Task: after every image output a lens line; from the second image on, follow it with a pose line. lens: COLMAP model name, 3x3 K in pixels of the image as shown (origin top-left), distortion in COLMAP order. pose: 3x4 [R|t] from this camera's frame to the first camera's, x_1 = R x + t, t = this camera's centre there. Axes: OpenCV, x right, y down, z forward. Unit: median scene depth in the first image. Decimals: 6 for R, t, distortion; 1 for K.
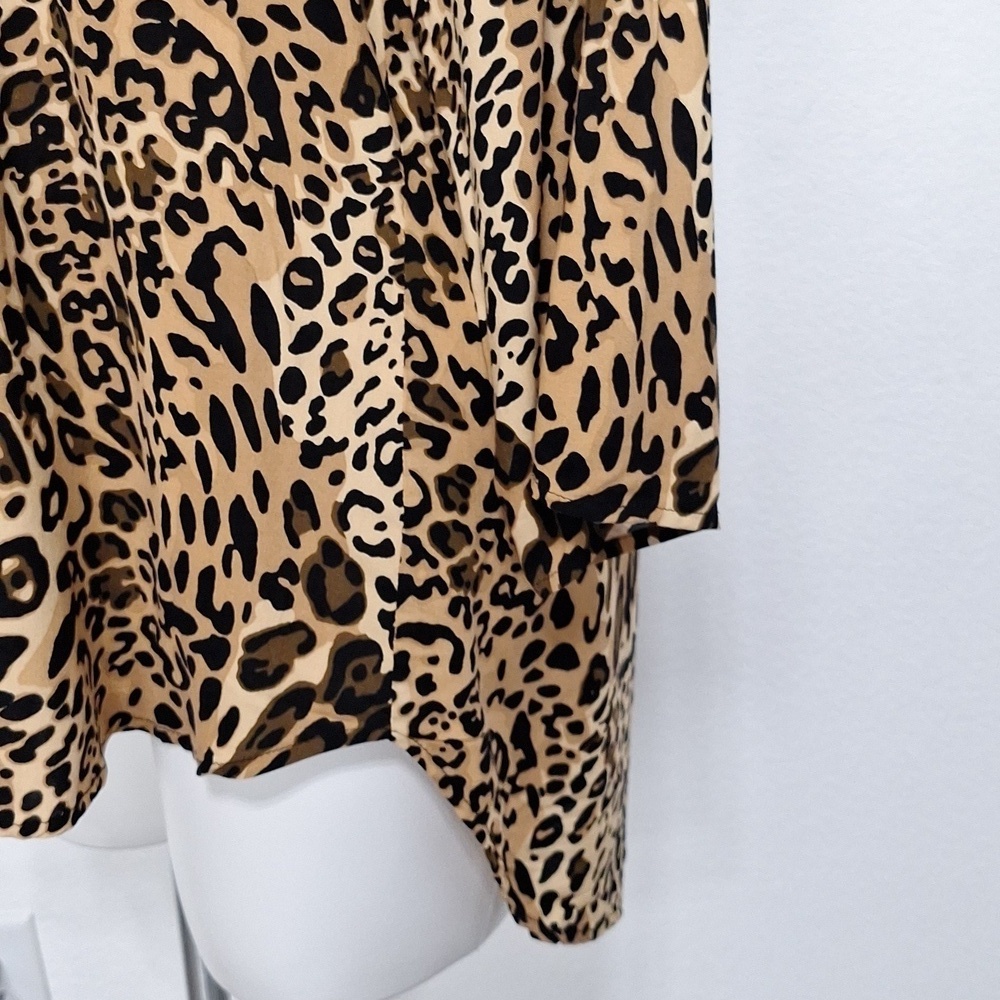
lens RADIAL K [[1528.1, 0, 467.2], [0, 1528.1, 517.2], [0, 0, 1]] dist [0.206882, -0.424518]
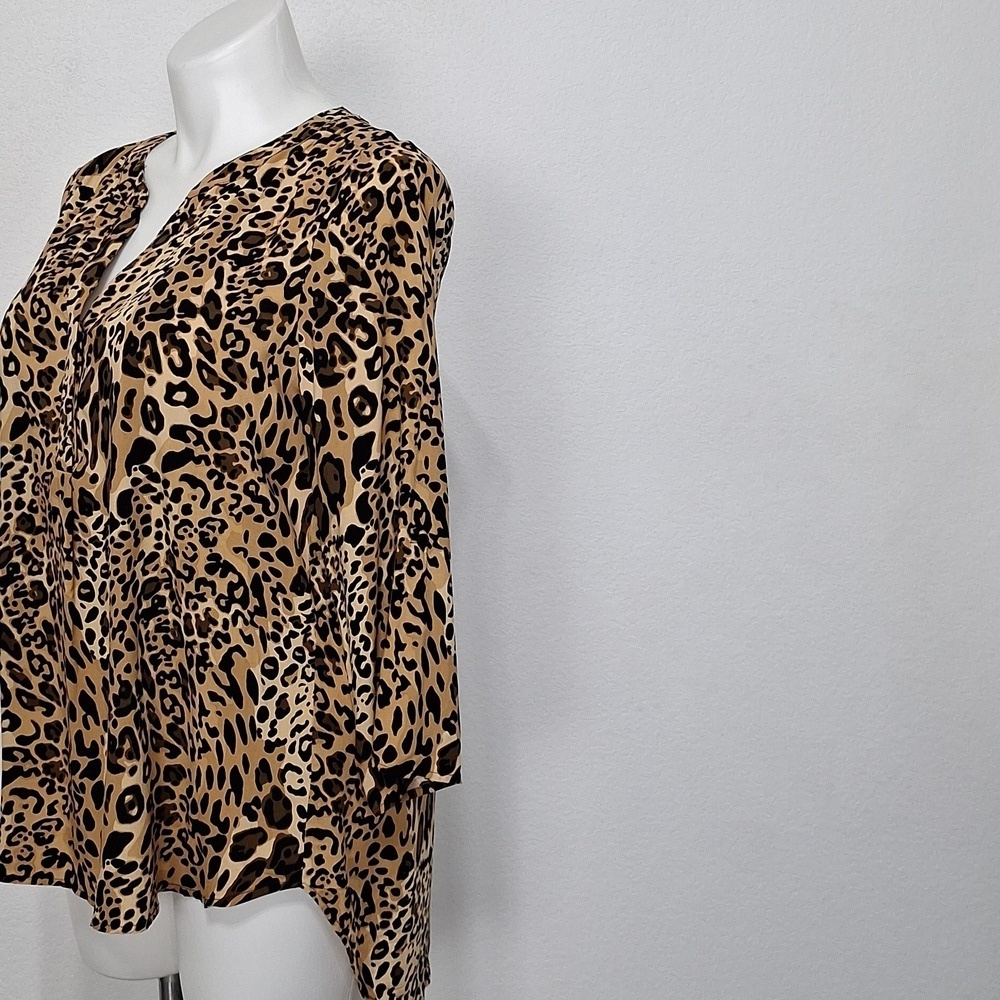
lens RADIAL K [[1528.1, 0, 467.2], [0, 1528.1, 517.2], [0, 0, 1]] dist [0.206882, -0.424518]
pose [[0.997446, 0.017364, 0.069287, 0.020574], [-0.002884, 0.979004, -0.203822, 0.084465], [-0.071371, 0.203101, 0.976553, -1.206023]]
